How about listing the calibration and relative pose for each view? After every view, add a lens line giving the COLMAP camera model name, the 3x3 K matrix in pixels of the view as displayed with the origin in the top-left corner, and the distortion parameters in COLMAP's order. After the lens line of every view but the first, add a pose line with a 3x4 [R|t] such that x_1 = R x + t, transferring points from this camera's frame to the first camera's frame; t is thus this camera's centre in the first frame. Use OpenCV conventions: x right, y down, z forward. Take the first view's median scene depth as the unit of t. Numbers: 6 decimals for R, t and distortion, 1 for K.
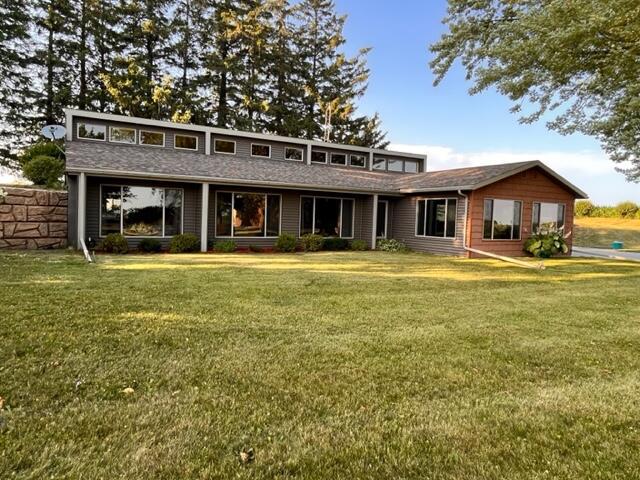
lens RADIAL K [[455.7, 0, 320.0], [0, 455.7, 240.0], [0, 0, 1]] dist [0.005652, -0.001151]
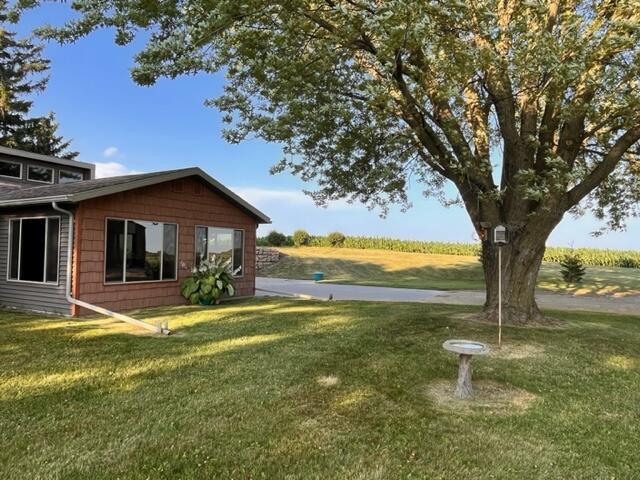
lens RADIAL K [[455.7, 0, 320.0], [0, 455.7, 240.0], [0, 0, 1]] dist [0.005652, -0.001151]
pose [[0.864073, -0.001179, 0.503365, 0.166884], [0.034350, 0.997804, -0.056627, -0.008225], [-0.502193, 0.066220, 0.862216, 0.173300]]
